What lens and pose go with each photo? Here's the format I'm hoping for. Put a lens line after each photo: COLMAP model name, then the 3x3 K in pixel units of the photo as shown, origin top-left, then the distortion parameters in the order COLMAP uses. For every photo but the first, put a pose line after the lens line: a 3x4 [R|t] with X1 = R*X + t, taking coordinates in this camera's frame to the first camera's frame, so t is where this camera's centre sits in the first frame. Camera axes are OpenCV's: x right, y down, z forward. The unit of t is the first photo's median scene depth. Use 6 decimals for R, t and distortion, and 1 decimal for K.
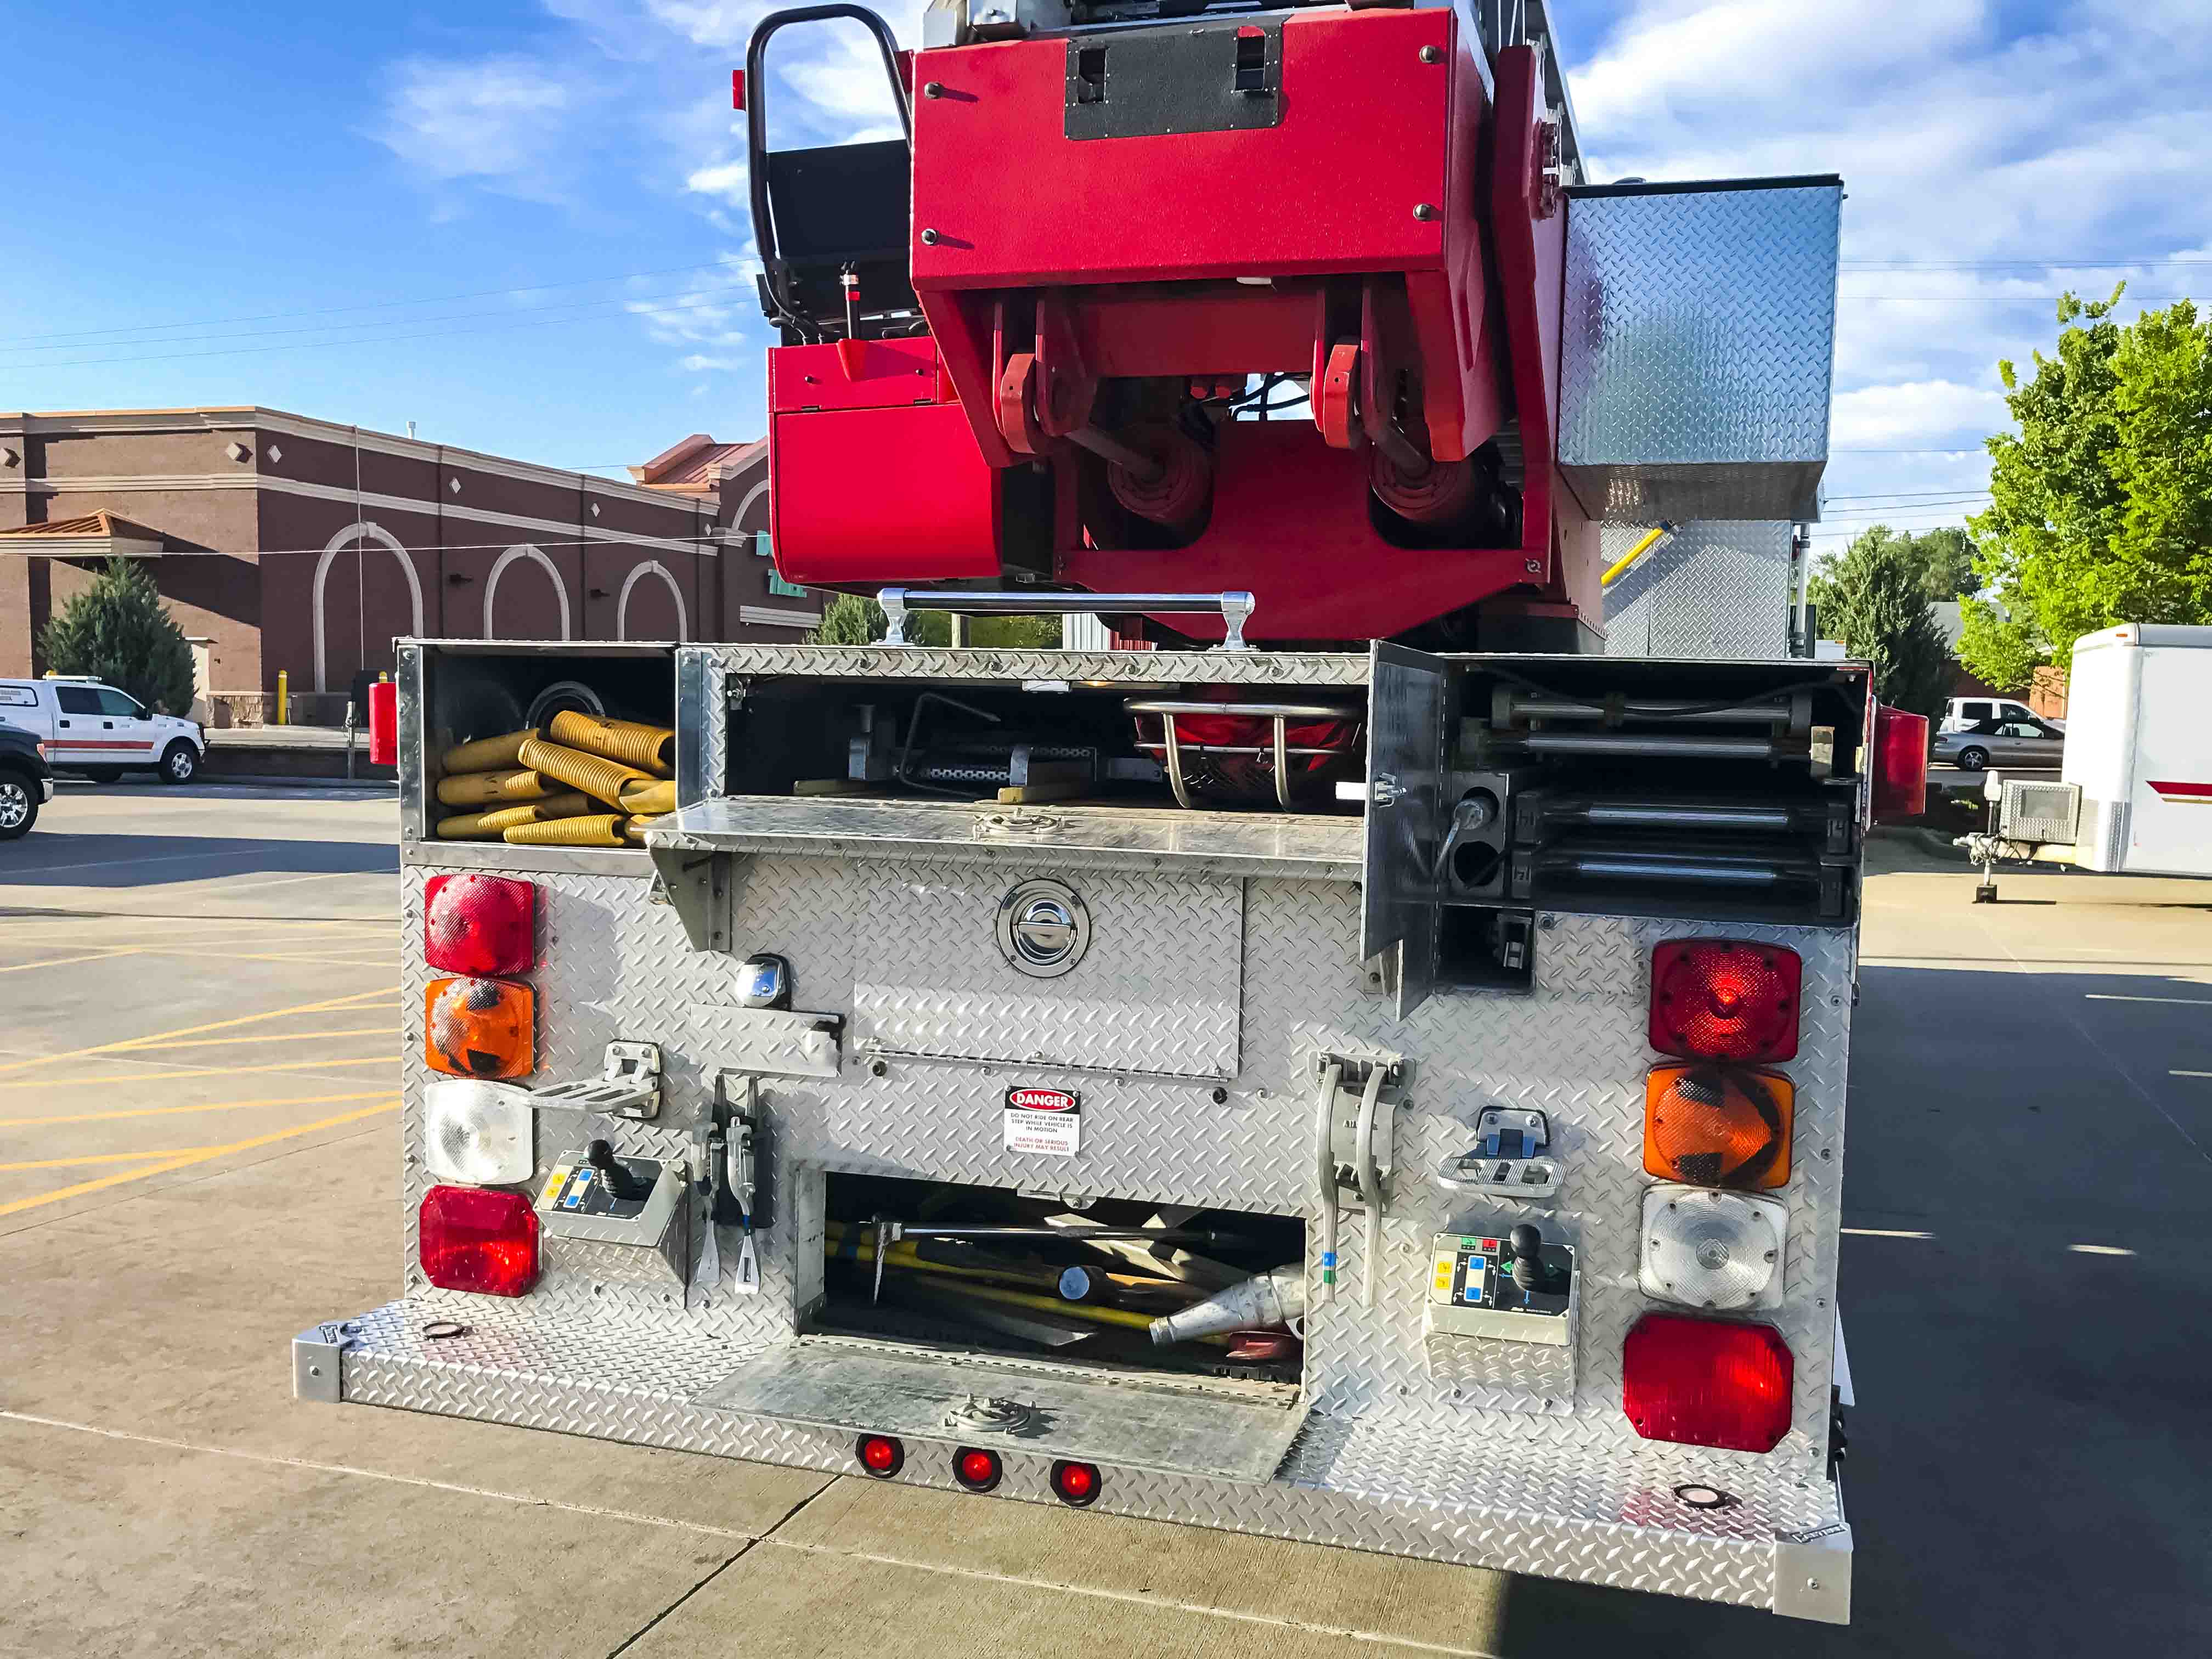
lens RADIAL K [[1918.5, 0, 1119.0], [0, 1918.5, 833.1], [0, 0, 1]] dist [0.012326, 0.007244]
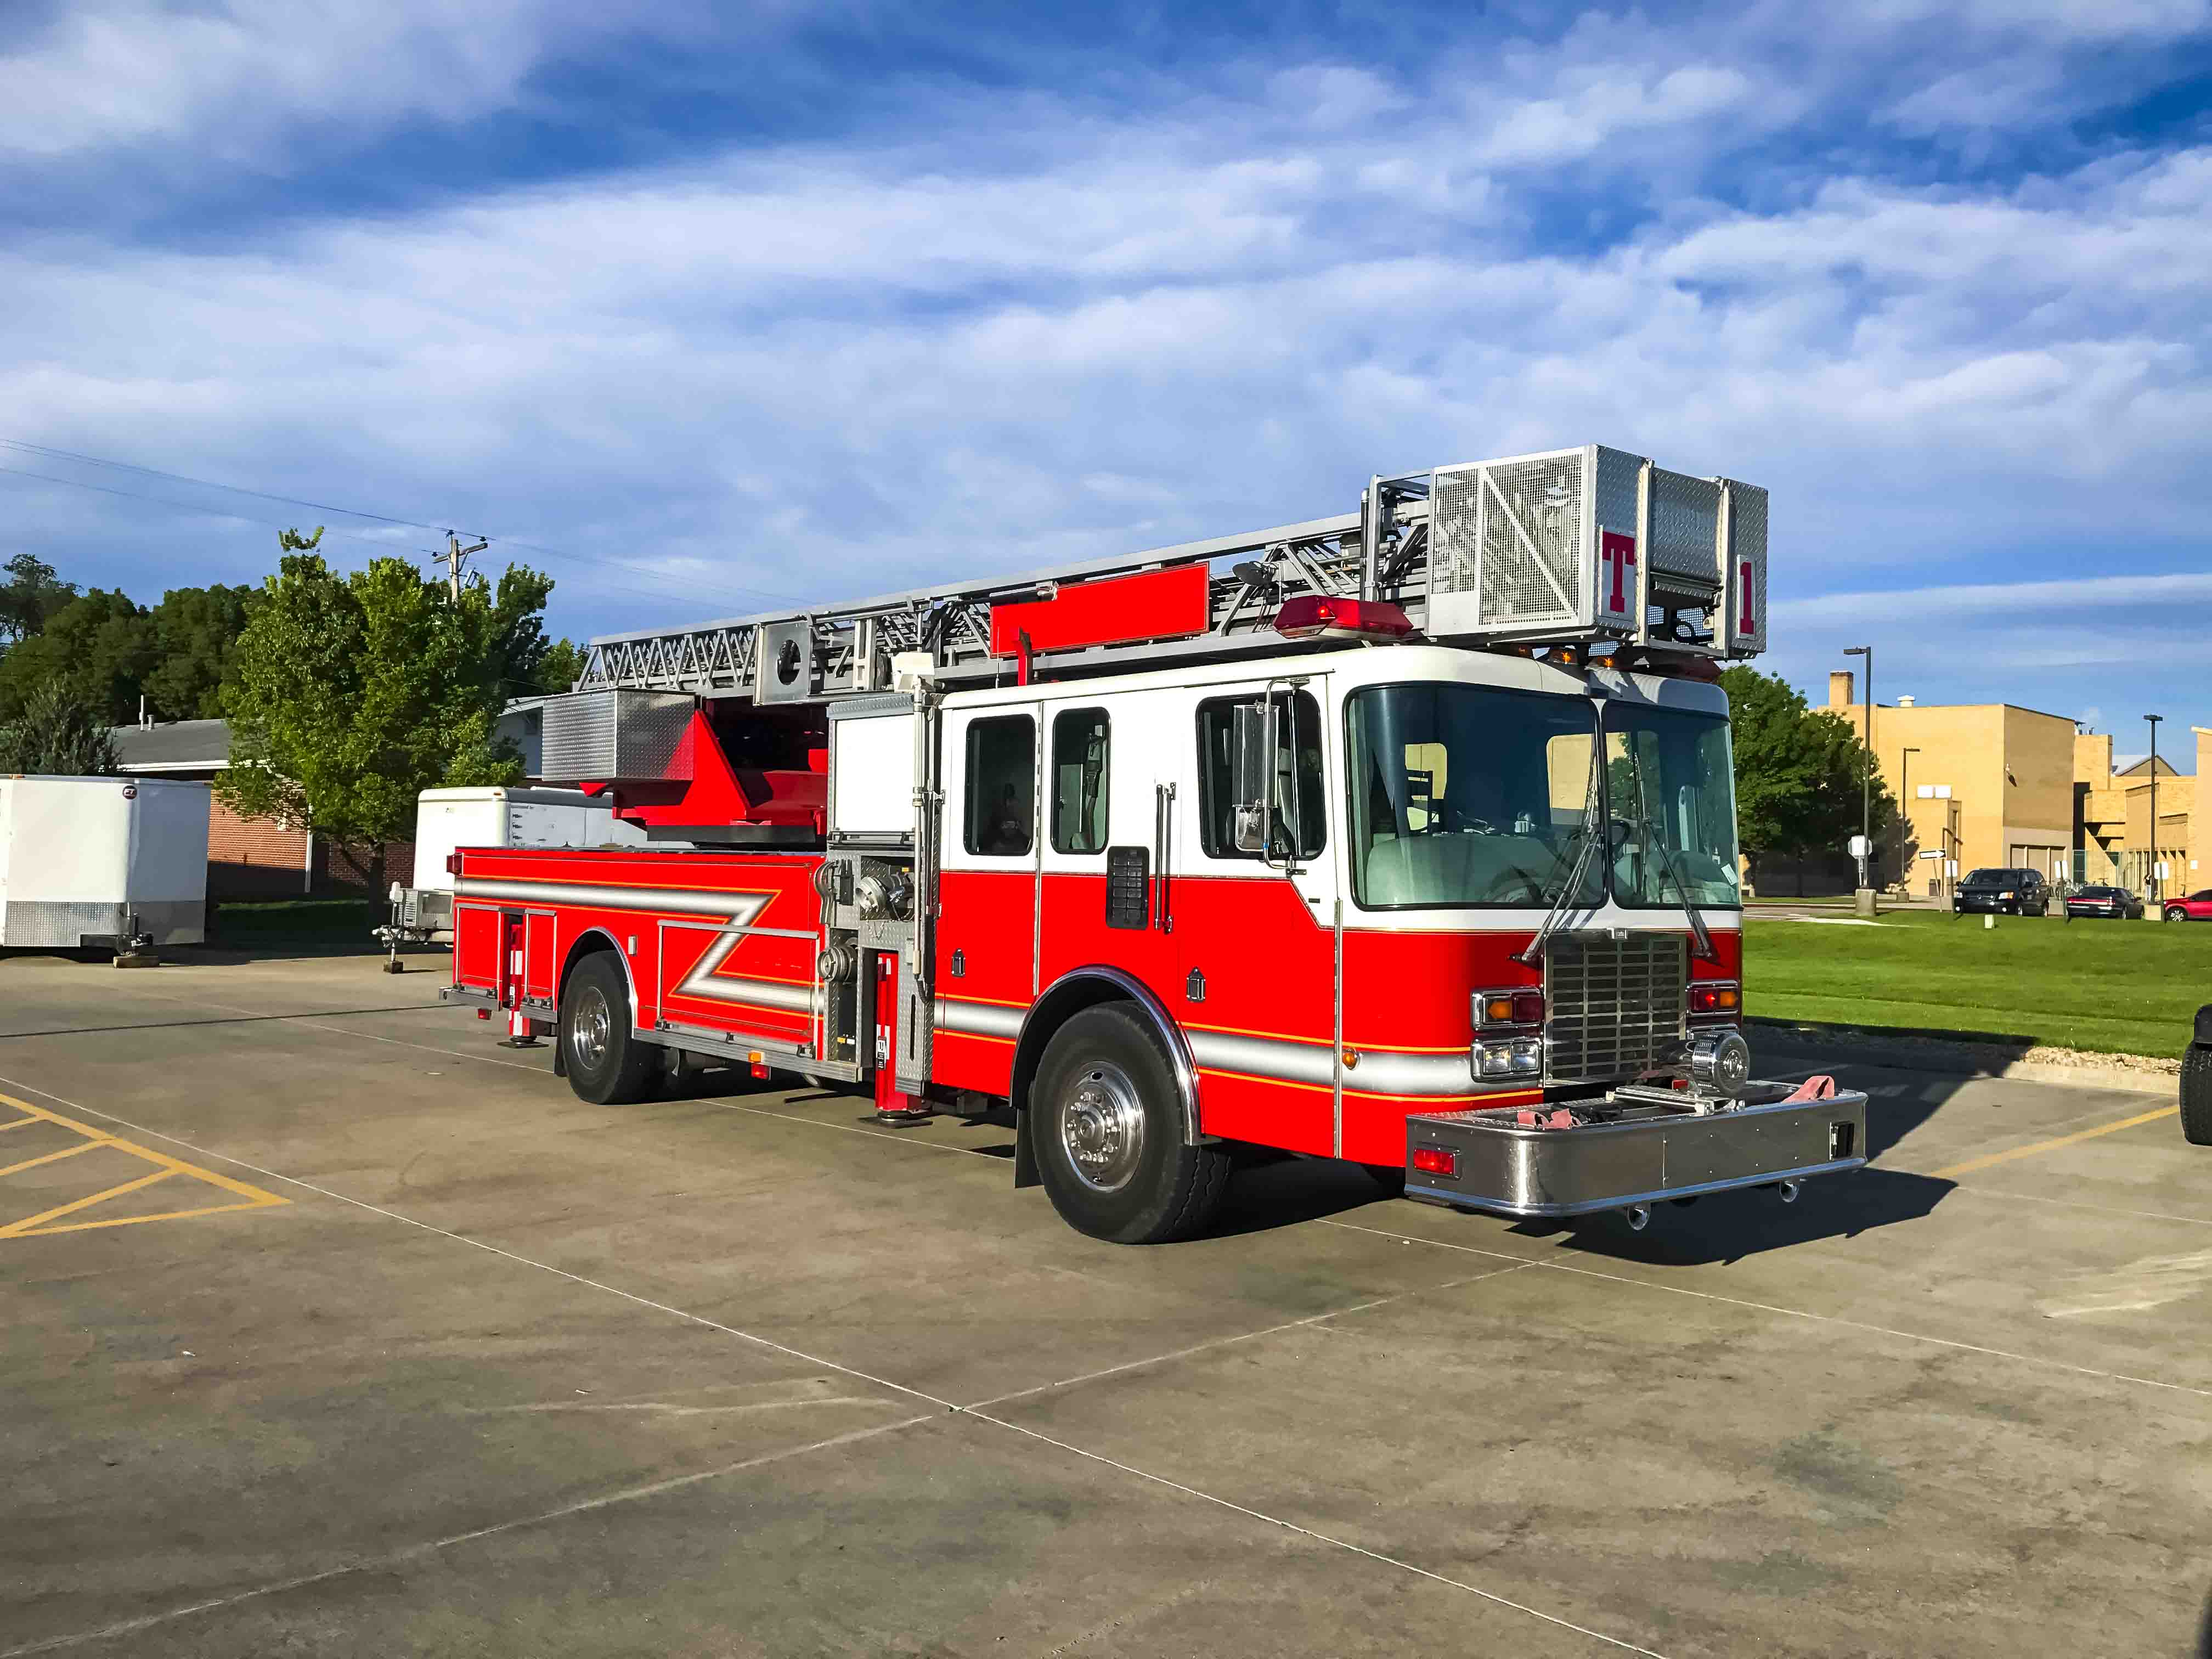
lens RADIAL K [[1833.7, 0, 1079.9], [0, 1833.7, 804.9], [0, 0, 1]] dist [0.016391, 0.014709]
pose [[0.454408, 0.022257, 0.890515, -0.453939], [0.038487, 0.998264, -0.044589, -0.007415], [-0.889962, 0.054535, 0.452763, -0.079799]]
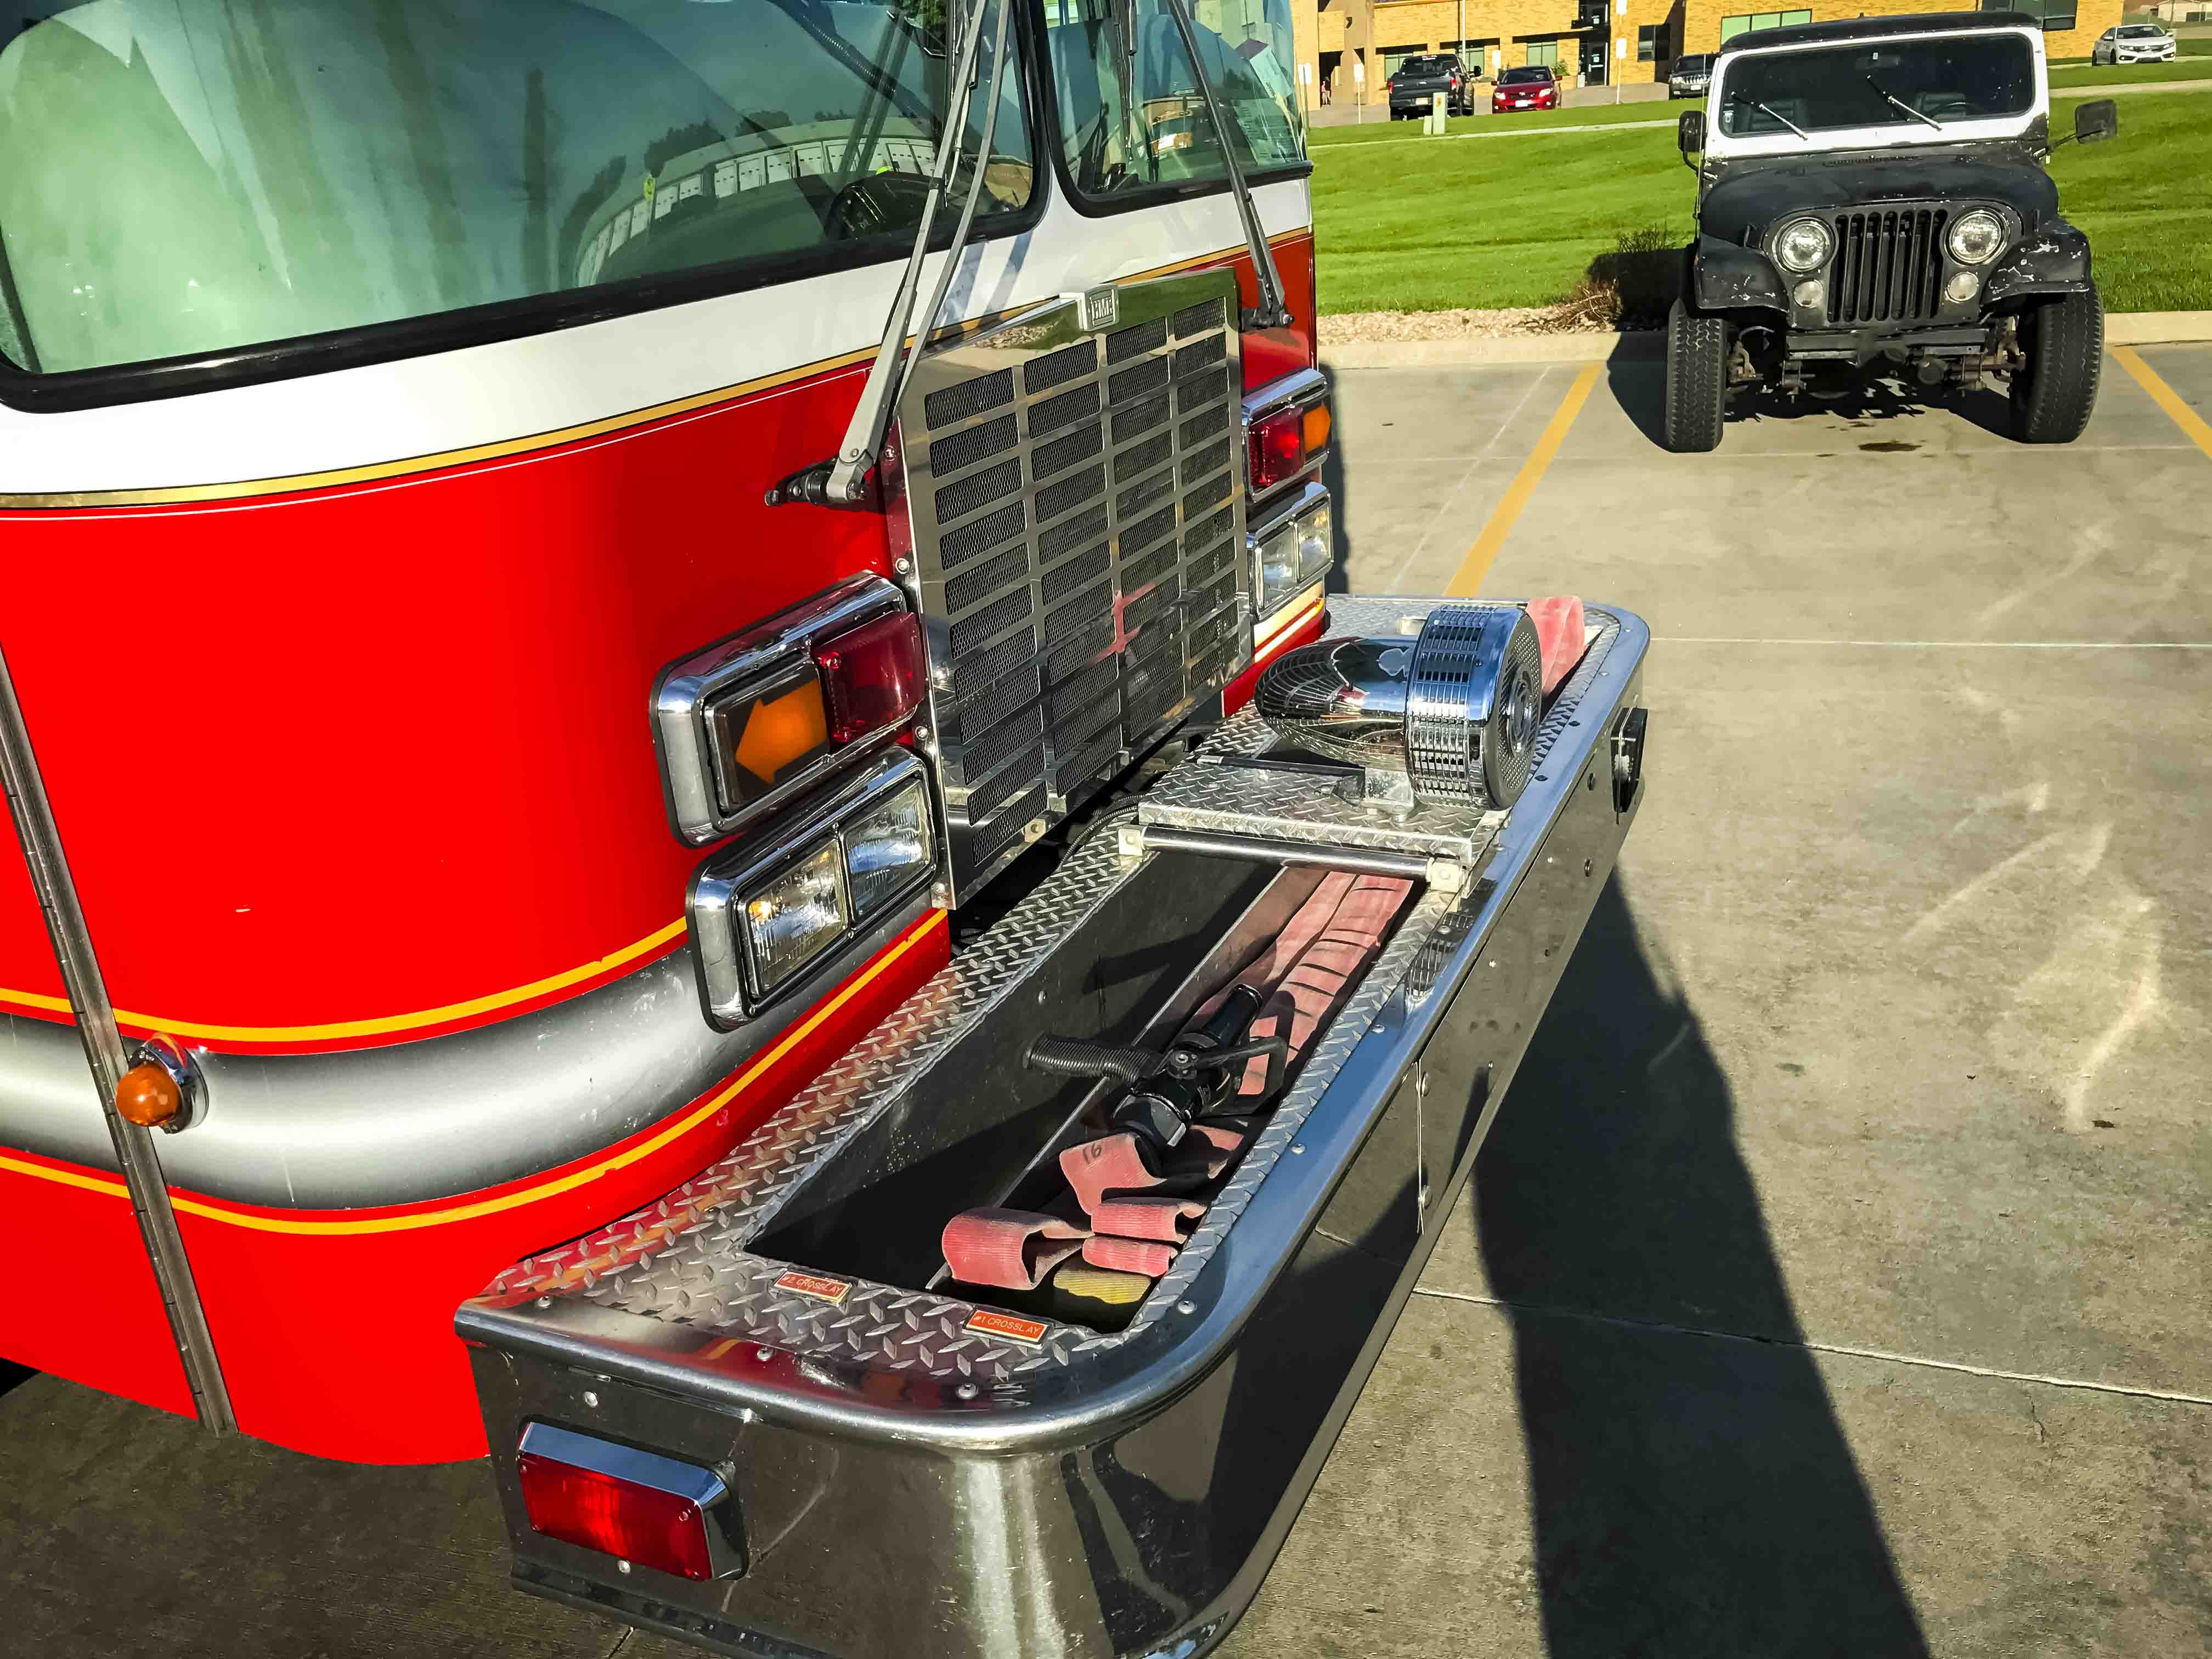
lens RADIAL K [[1833.7, 0, 1106.0], [0, 1833.7, 827.1], [0, 0, 1]] dist [0.016391, 0.014709]
pose [[0.017941, -0.384526, 0.922940, -0.201717], [0.129933, 0.916157, 0.379174, -0.007183], [-0.991360, 0.113117, 0.066399, -0.015086]]
